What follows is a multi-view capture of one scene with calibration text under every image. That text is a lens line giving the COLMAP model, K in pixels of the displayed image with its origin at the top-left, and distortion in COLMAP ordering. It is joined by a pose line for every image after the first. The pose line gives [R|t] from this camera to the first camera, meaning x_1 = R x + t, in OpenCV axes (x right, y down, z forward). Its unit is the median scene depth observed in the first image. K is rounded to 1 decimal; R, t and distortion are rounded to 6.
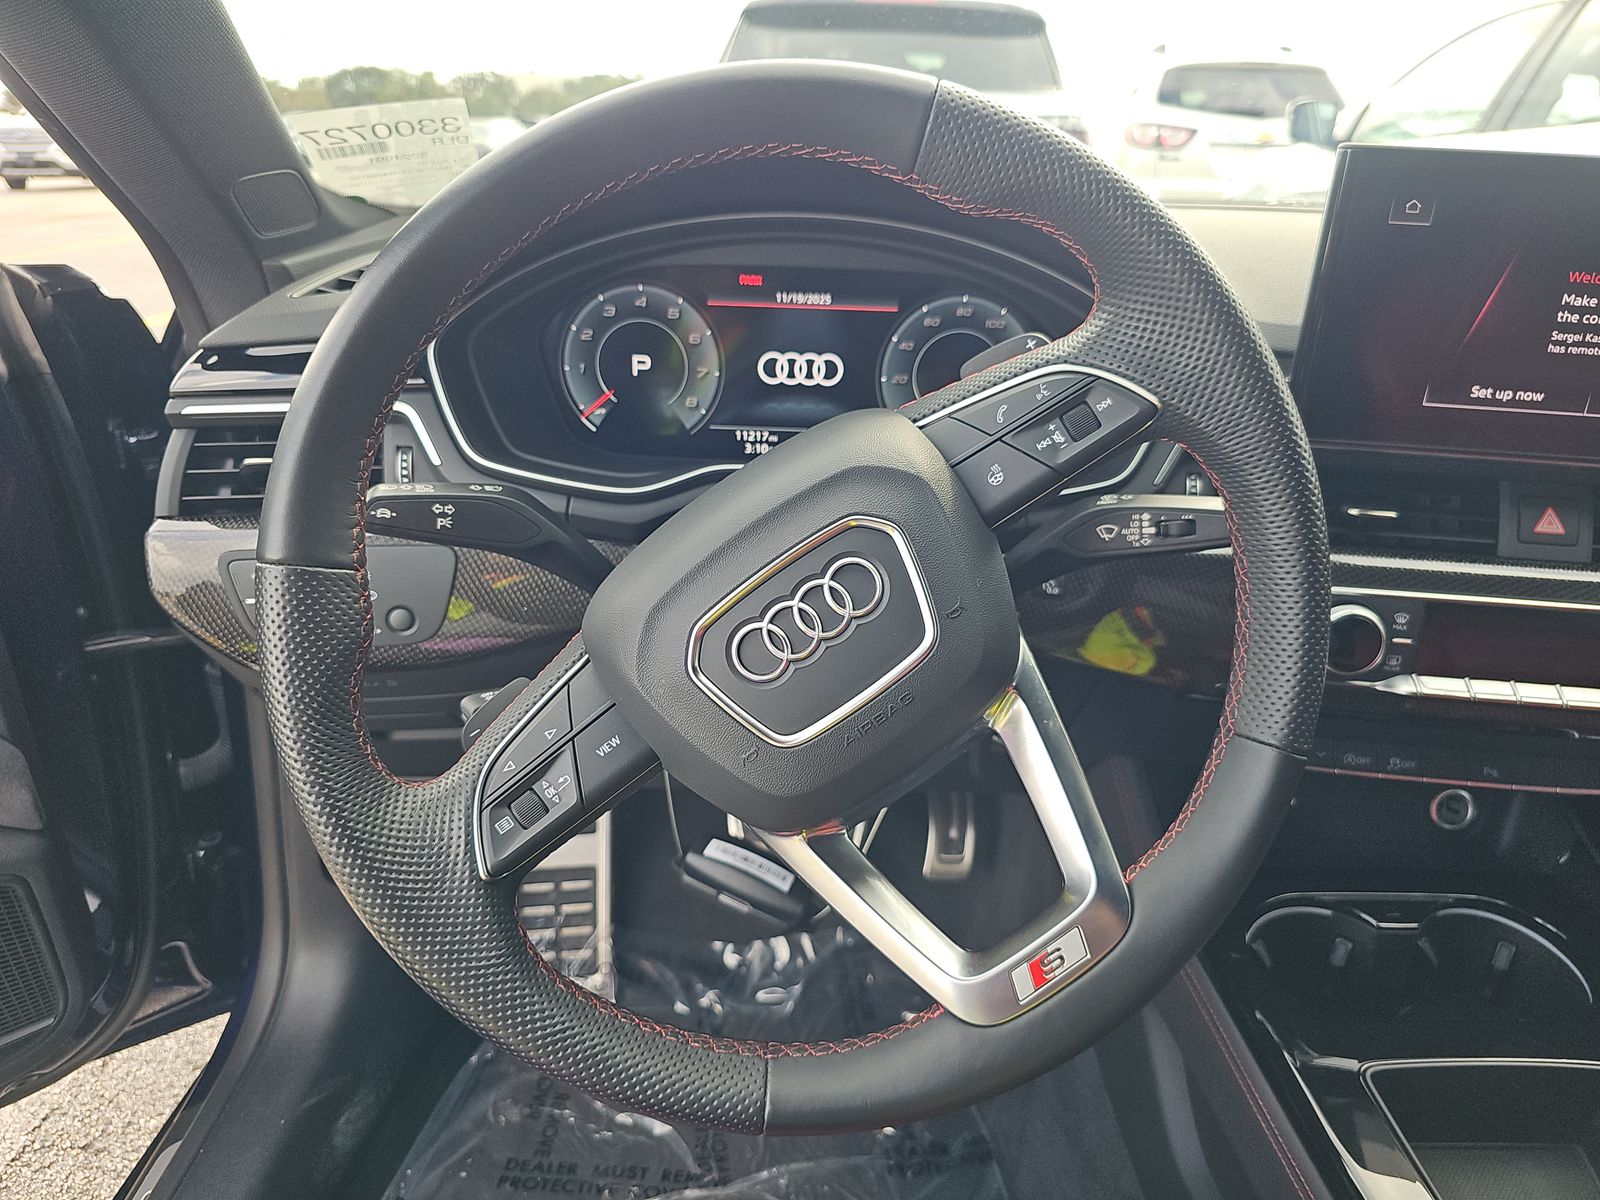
lens RADIAL K [[1087.0, 0, 793.7], [0, 1087.0, 605.5], [0, 0, 1]] dist [0.015627, -0.027532]
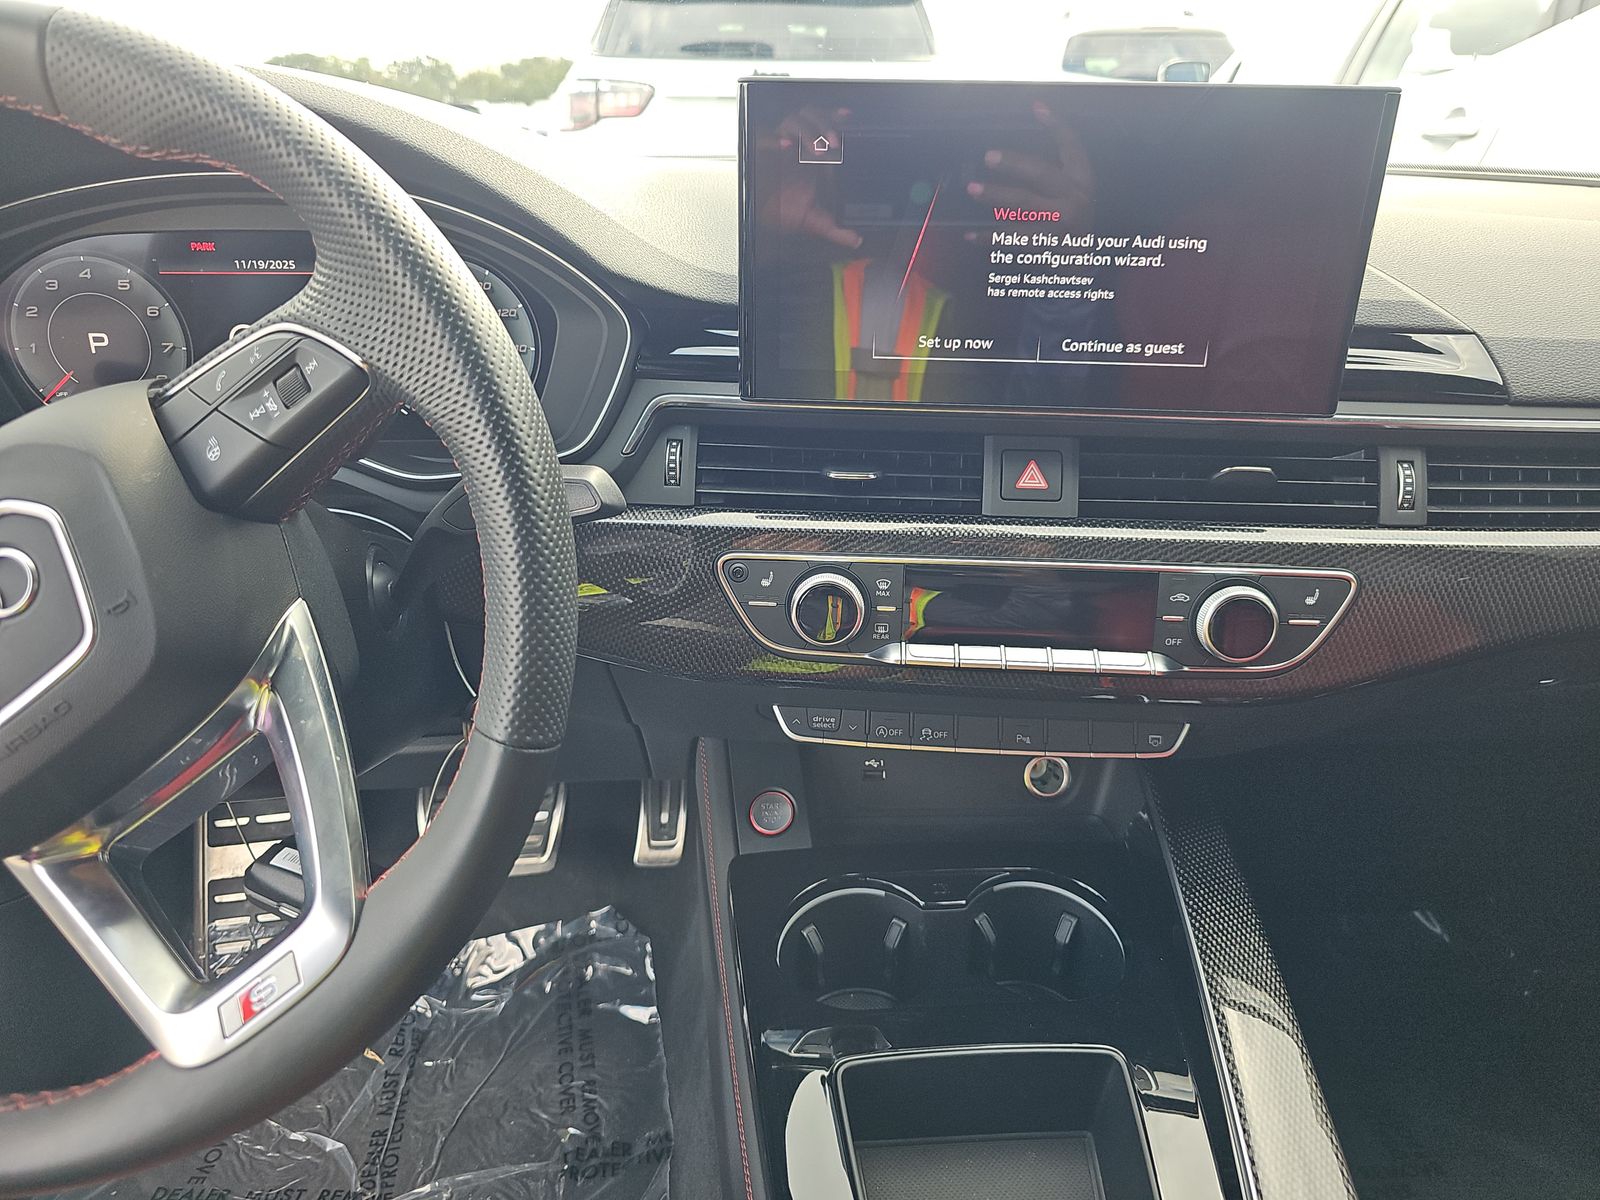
lens RADIAL K [[1076.6, 0, 809.3], [0, 1076.6, 591.2], [0, 0, 1]] dist [0.025320, -0.026070]
pose [[0.998411, -0.042189, 0.037371, 0.421678], [0.041846, 0.999075, 0.009897, 0.005256], [-0.037754, -0.008318, 0.999252, 0.061366]]
